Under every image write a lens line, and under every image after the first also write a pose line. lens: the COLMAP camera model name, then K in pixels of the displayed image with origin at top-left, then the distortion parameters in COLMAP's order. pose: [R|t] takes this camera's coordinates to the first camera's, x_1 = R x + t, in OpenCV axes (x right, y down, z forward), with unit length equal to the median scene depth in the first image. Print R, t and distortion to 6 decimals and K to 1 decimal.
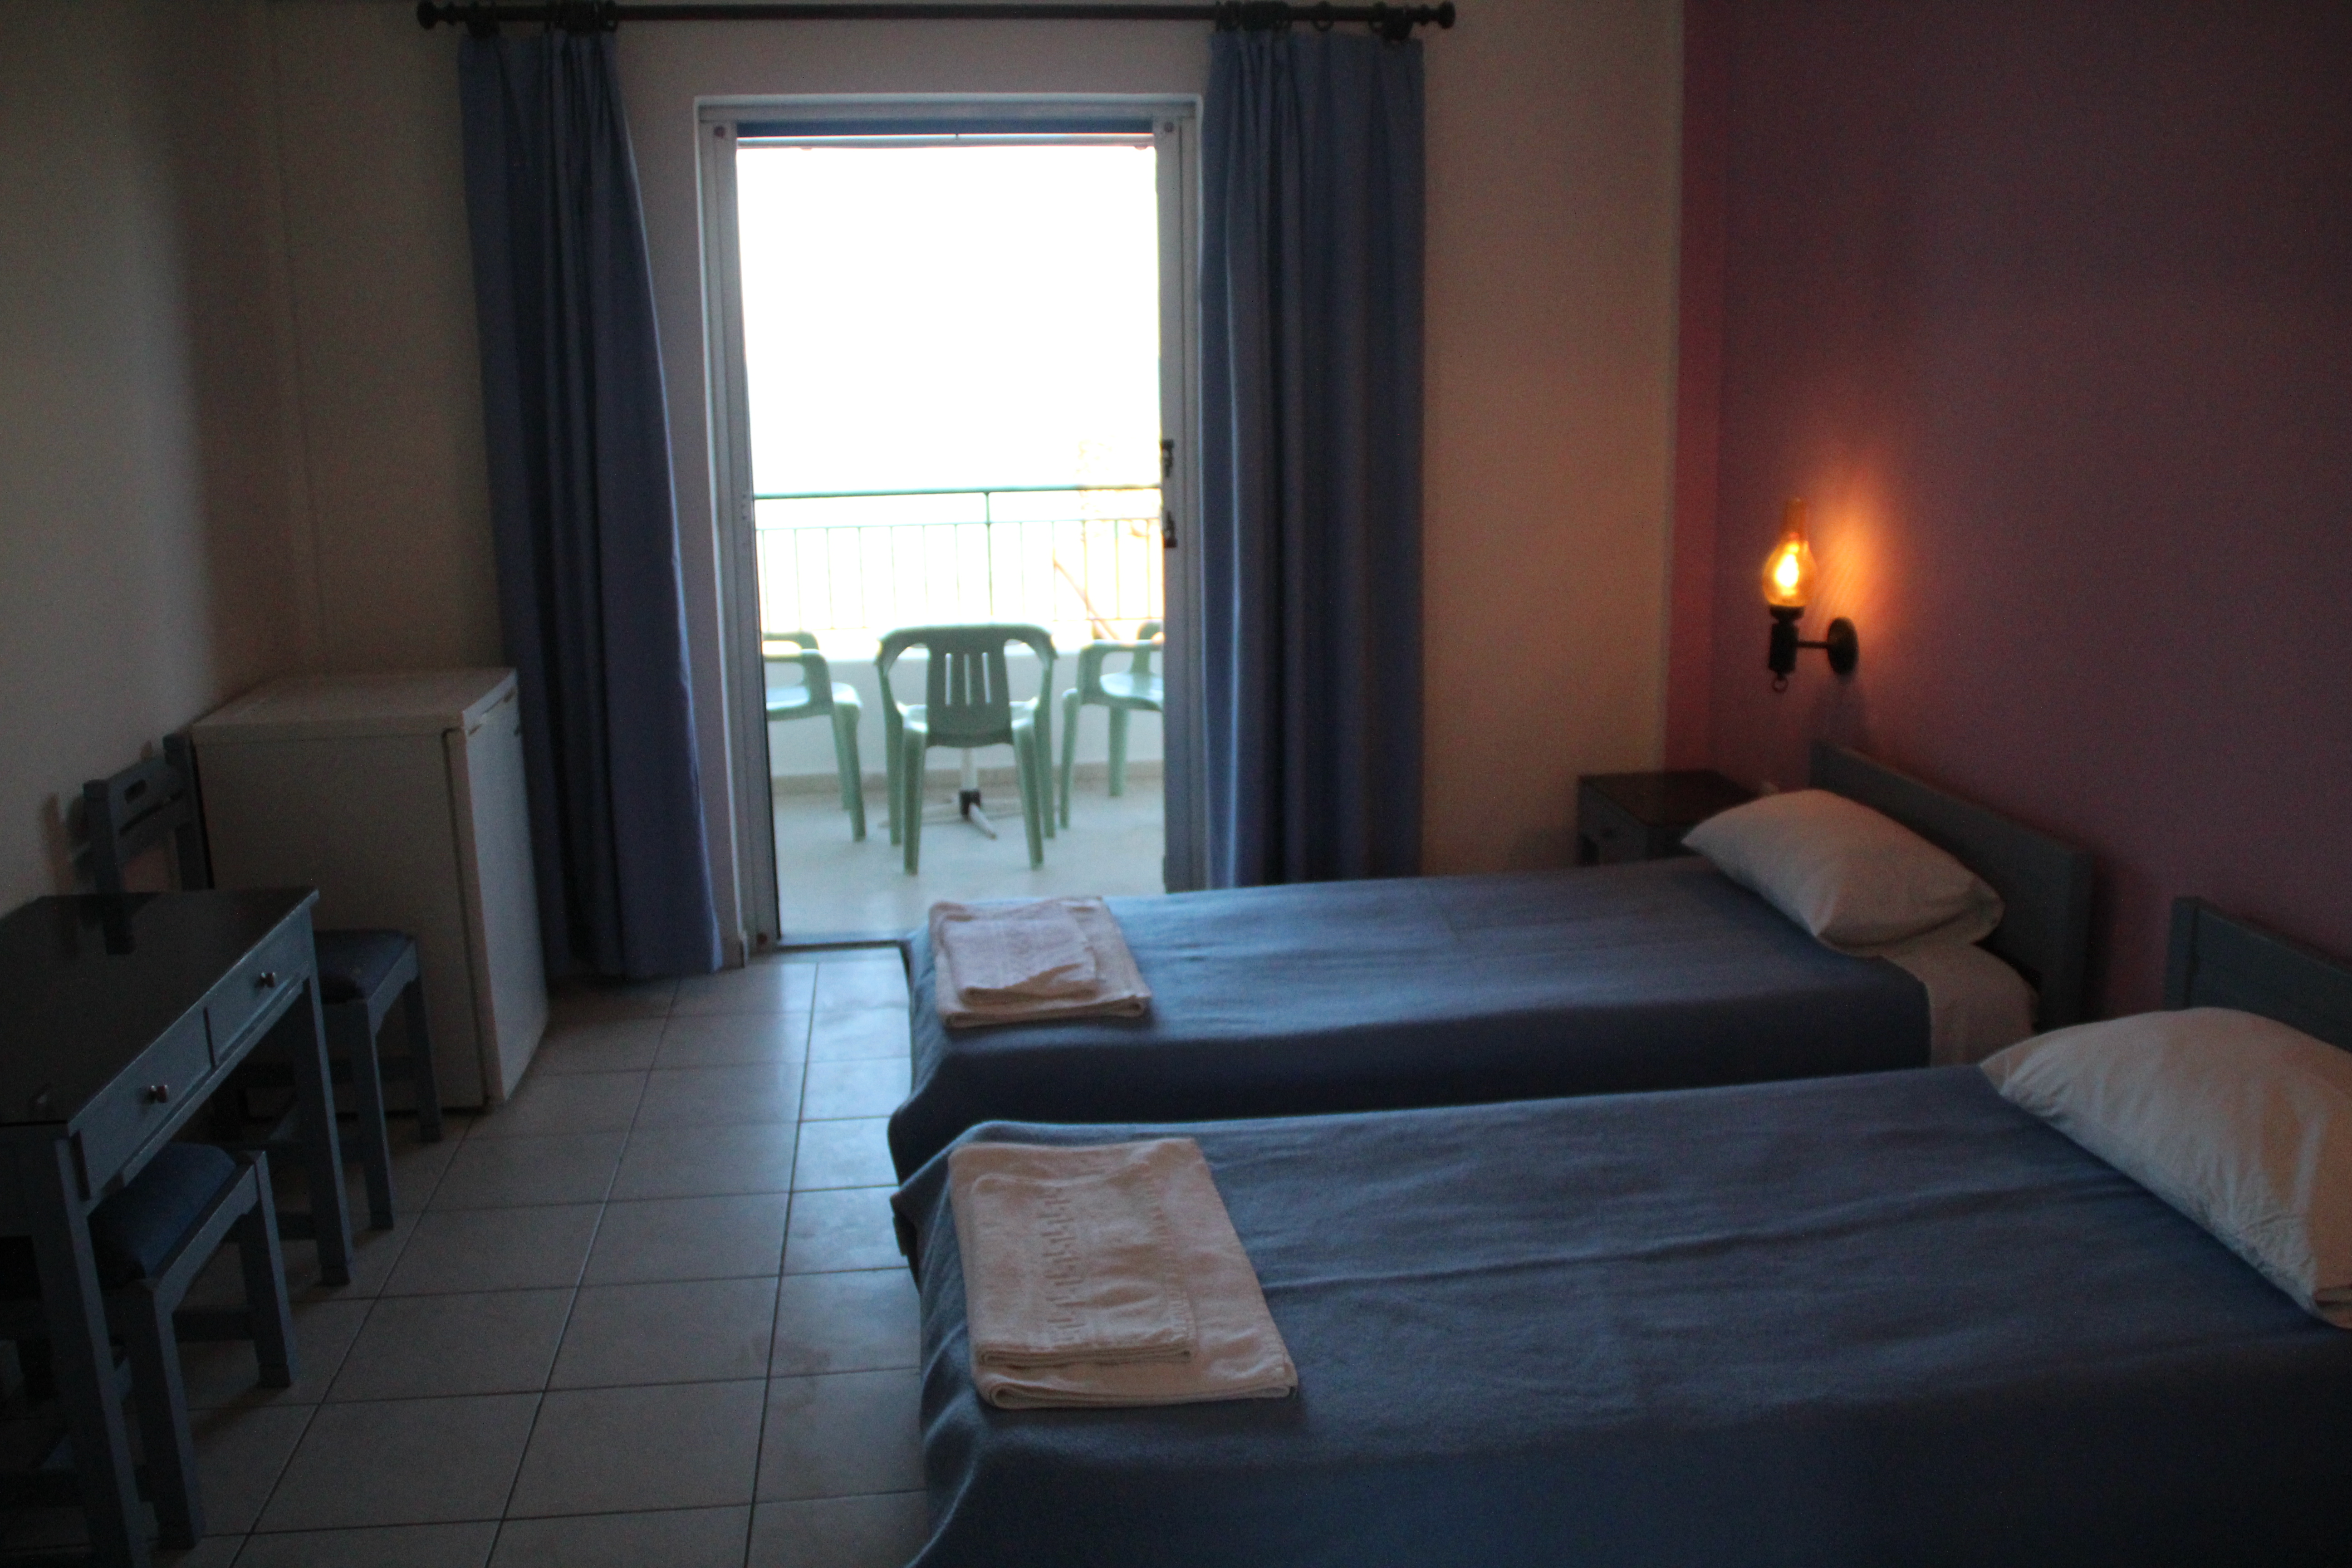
lens RADIAL K [[1930.5, 0, 1180.5], [0, 1930.5, 785.4], [0, 0, 1]] dist [-0.169950, 0.110764]
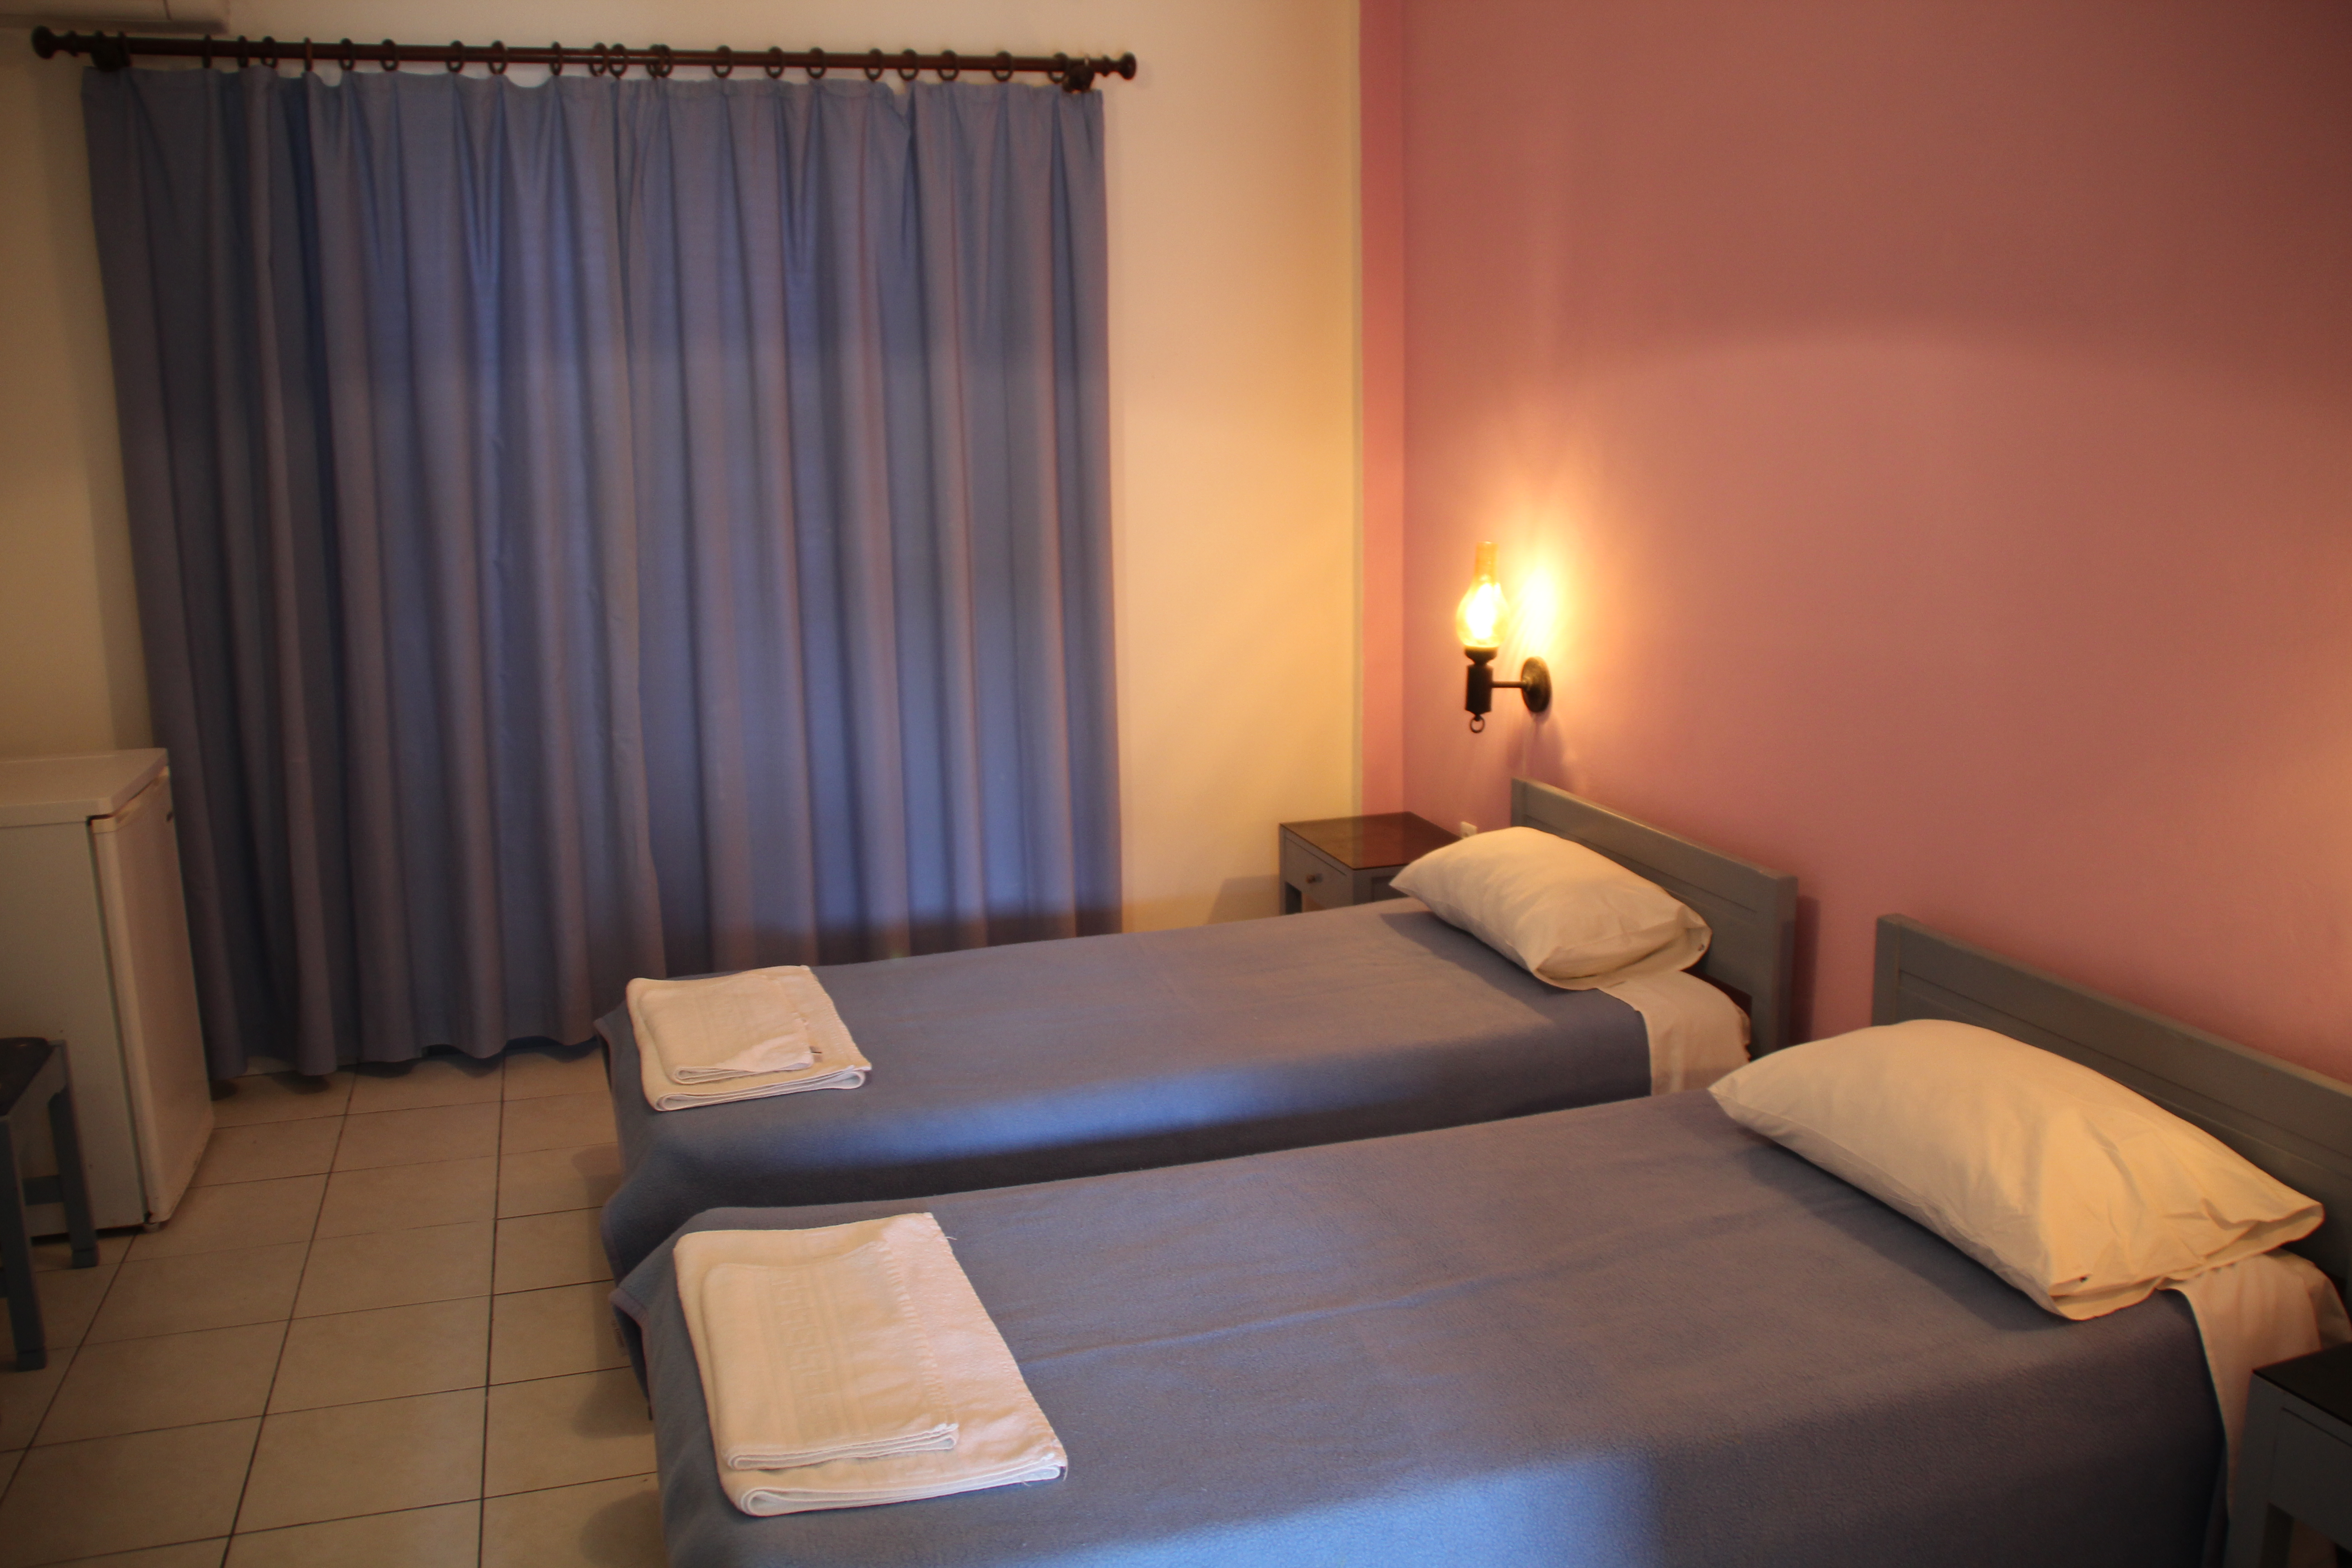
lens RADIAL K [[1925.2, 0, 1183.8], [0, 1925.2, 787.7], [0, 0, 1]] dist [-0.175001, 0.116190]
pose [[0.984125, -0.034586, 0.174077, -0.021854], [0.039856, 0.998844, -0.026872, 0.001956], [-0.172946, 0.033384, 0.984365, 0.028742]]
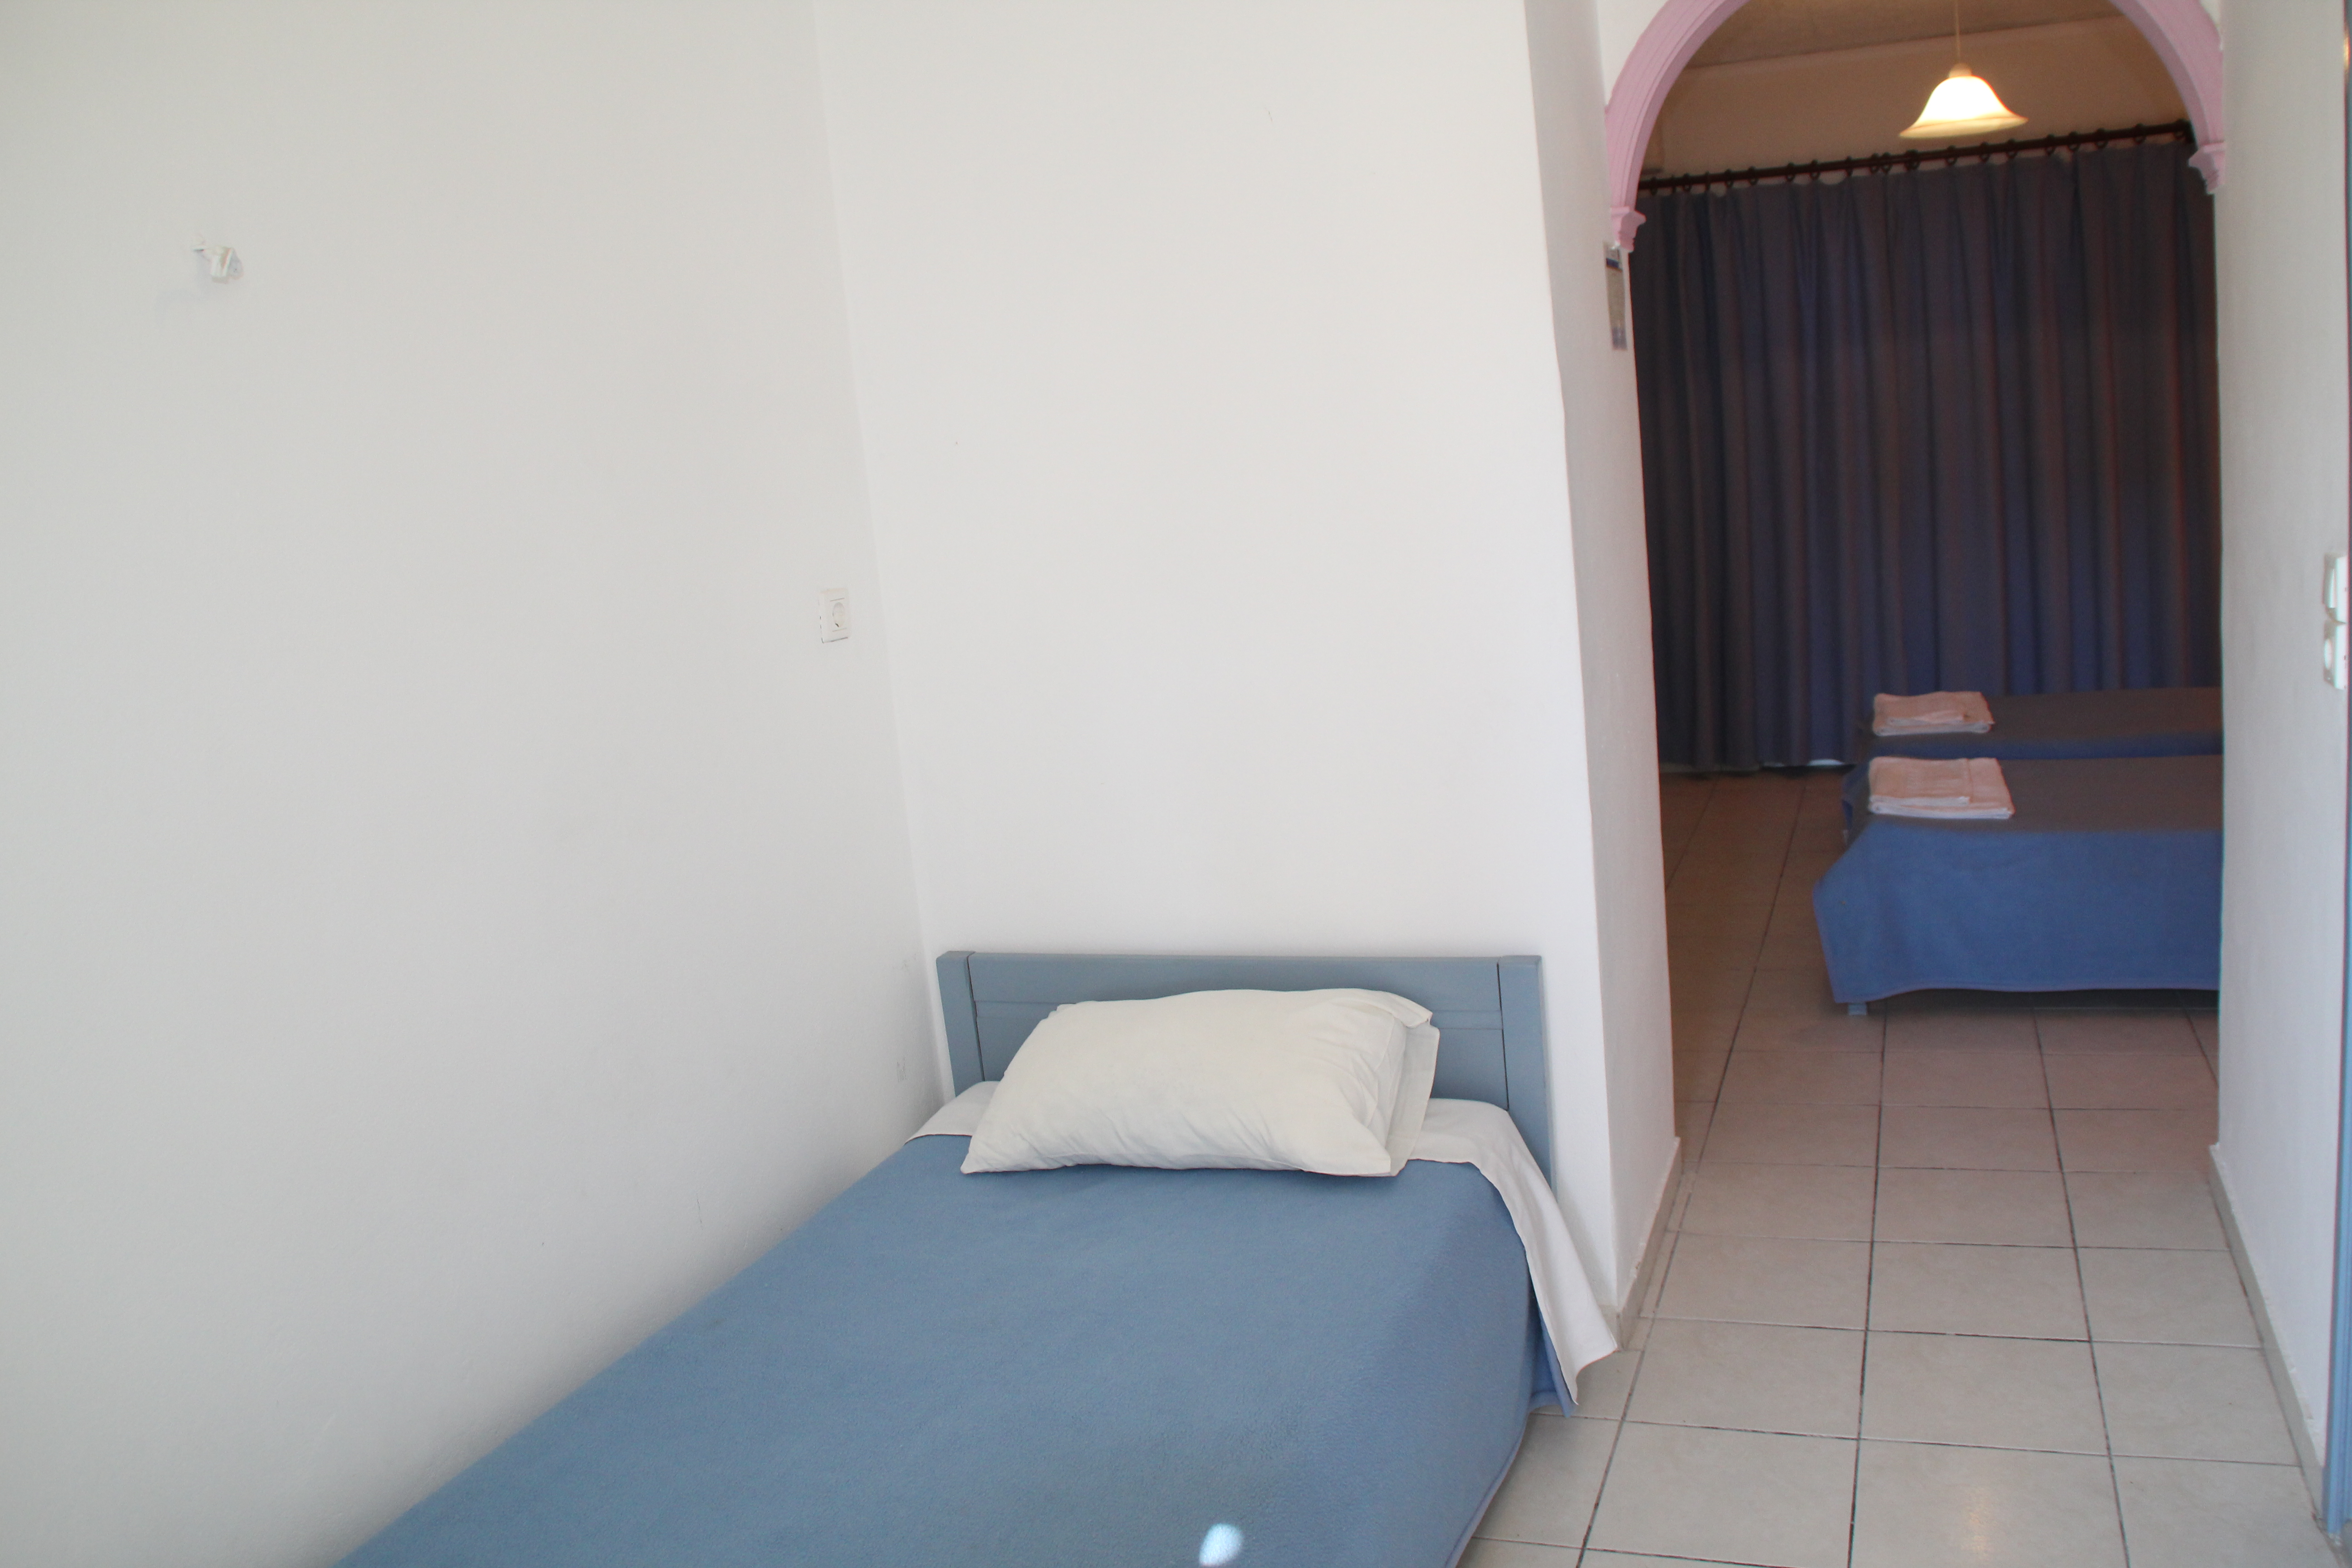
lens RADIAL K [[1932.5, 0, 1185.4], [0, 1932.5, 789.3], [0, 0, 1]] dist [-0.174252, 0.114714]
pose [[0.873569, 0.014936, -0.486471, 0.164409], [-0.028004, 0.999416, -0.019602, 0.213360], [0.485894, 0.030747, 0.873477, -0.815120]]
